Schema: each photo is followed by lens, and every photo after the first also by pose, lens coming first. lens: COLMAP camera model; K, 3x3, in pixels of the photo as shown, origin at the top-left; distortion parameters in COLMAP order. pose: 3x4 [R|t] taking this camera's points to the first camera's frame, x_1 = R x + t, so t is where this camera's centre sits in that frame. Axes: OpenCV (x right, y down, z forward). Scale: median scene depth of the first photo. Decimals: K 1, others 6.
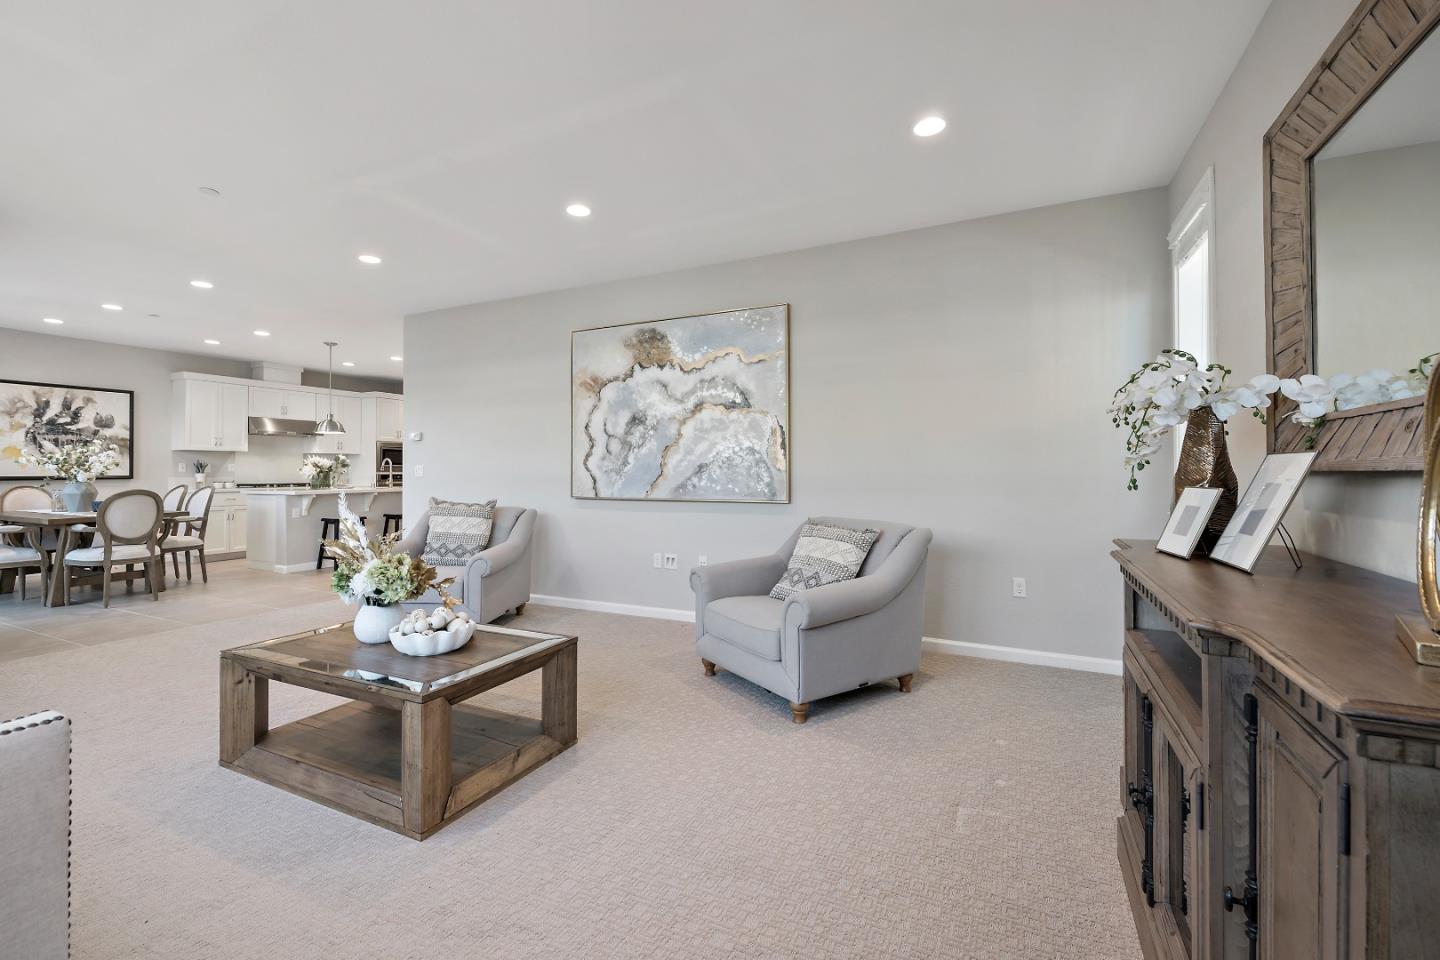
lens RADIAL K [[604.0, 0, 718.4], [0, 604.0, 467.1], [0, 0, 1]] dist [-0.004330, -0.000169]
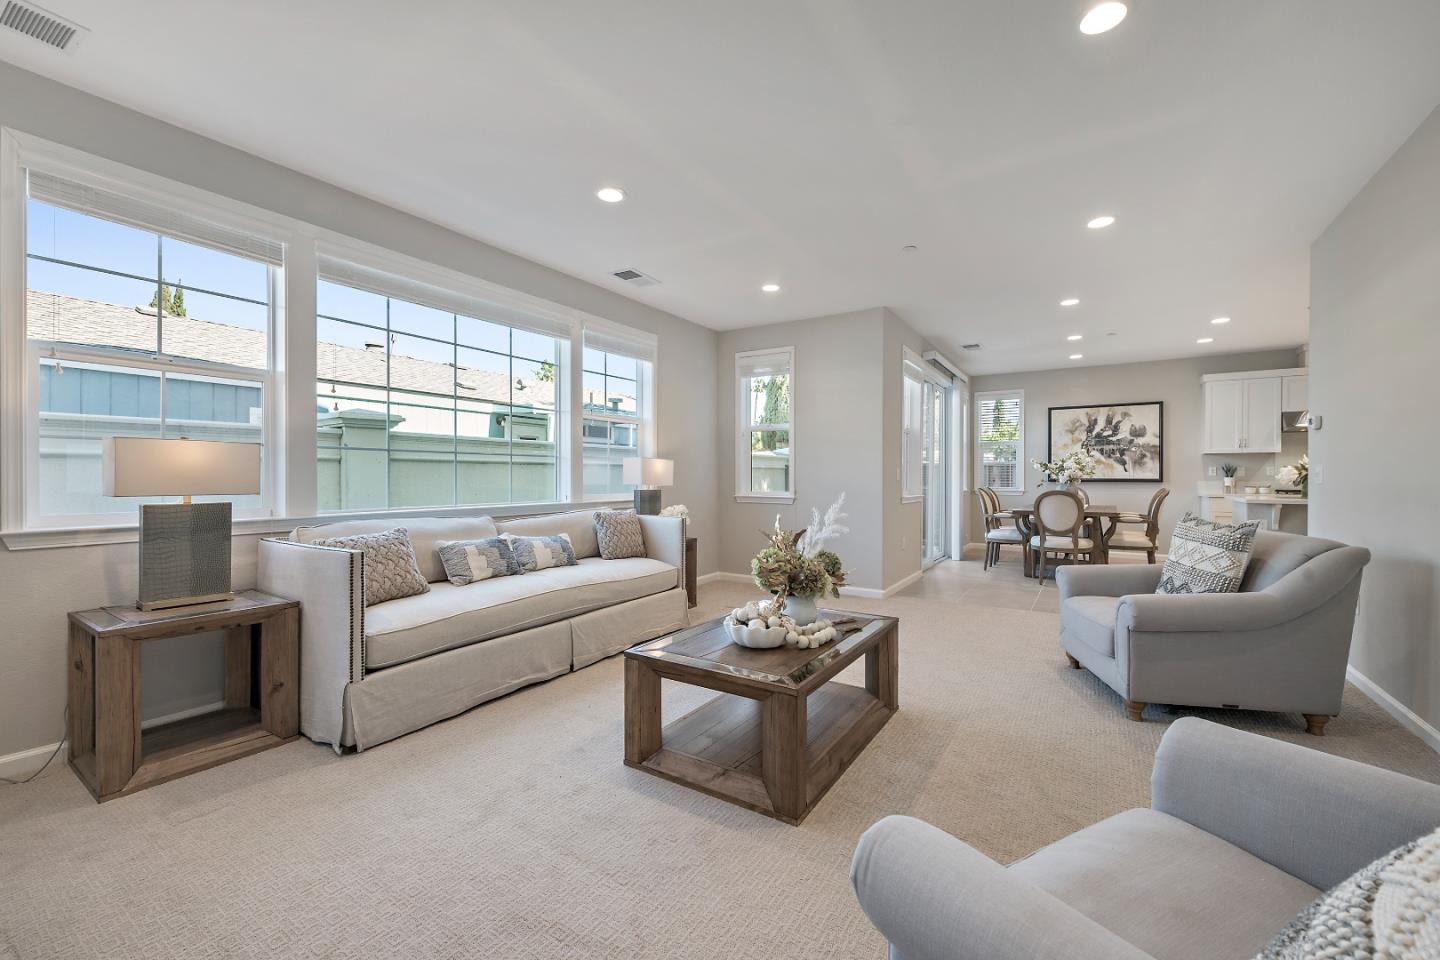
lens RADIAL K [[574.0, 0, 714.8], [0, 574.0, 481.9], [0, 0, 1]] dist [-0.000199, -0.000011]
pose [[-0.126683, 0.013051, -0.991857, 0.343745], [0.005160, 0.999909, 0.012498, 0.005117], [0.991930, -0.003535, -0.126738, 0.681798]]
